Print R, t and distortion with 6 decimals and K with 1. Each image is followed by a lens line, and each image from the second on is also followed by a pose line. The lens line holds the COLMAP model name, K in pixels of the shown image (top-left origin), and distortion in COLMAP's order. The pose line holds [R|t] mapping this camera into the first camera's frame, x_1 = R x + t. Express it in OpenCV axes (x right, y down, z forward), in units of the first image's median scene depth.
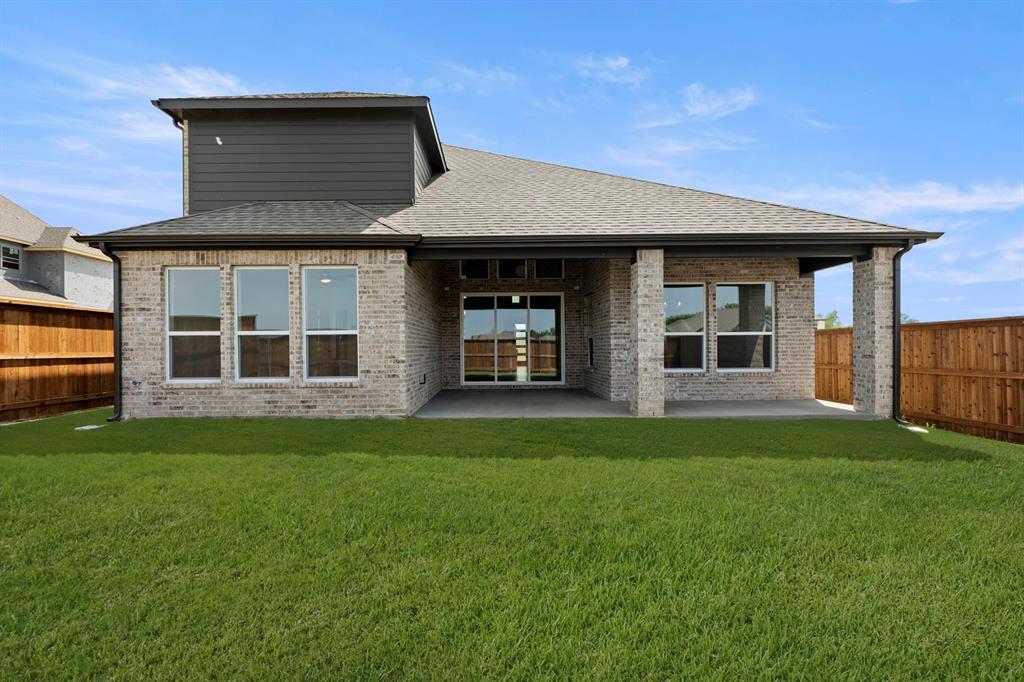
lens RADIAL K [[413.1, 0, 506.1], [0, 413.1, 353.2], [0, 0, 1]] dist [-0.000461, 0.000015]
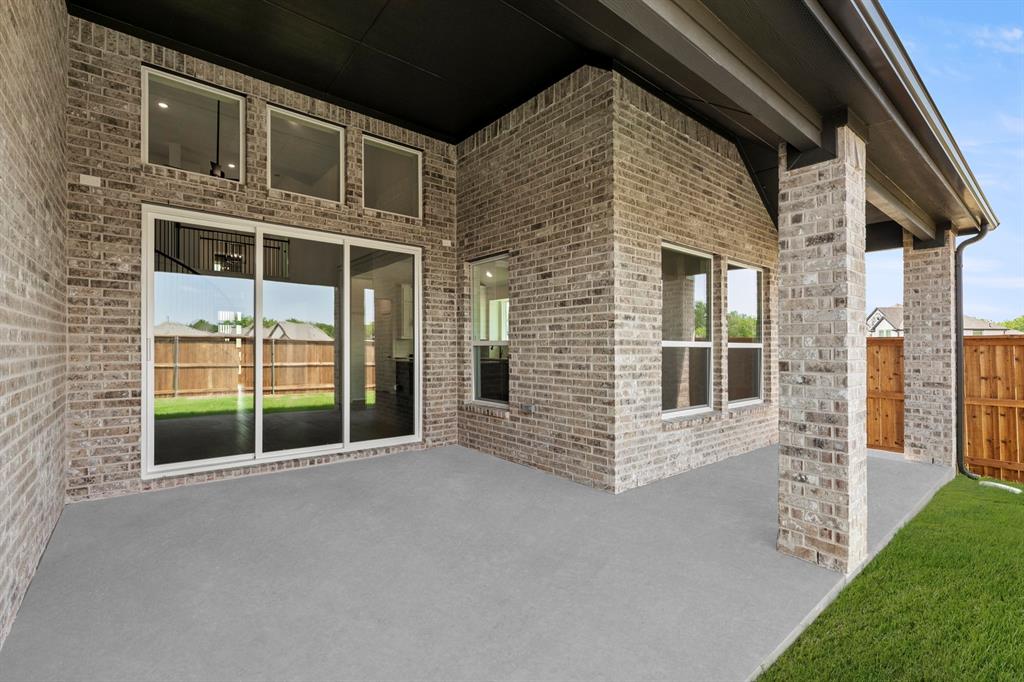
lens RADIAL K [[456.1, 0, 511.5], [0, 456.1, 348.0], [0, 0, 1]] dist [0.001572, 0.000315]
pose [[0.785534, 0.012278, 0.618697, -0.165908], [-0.004711, 0.999893, -0.013861, -0.040189], [-0.618801, 0.007973, 0.785508, 0.832477]]
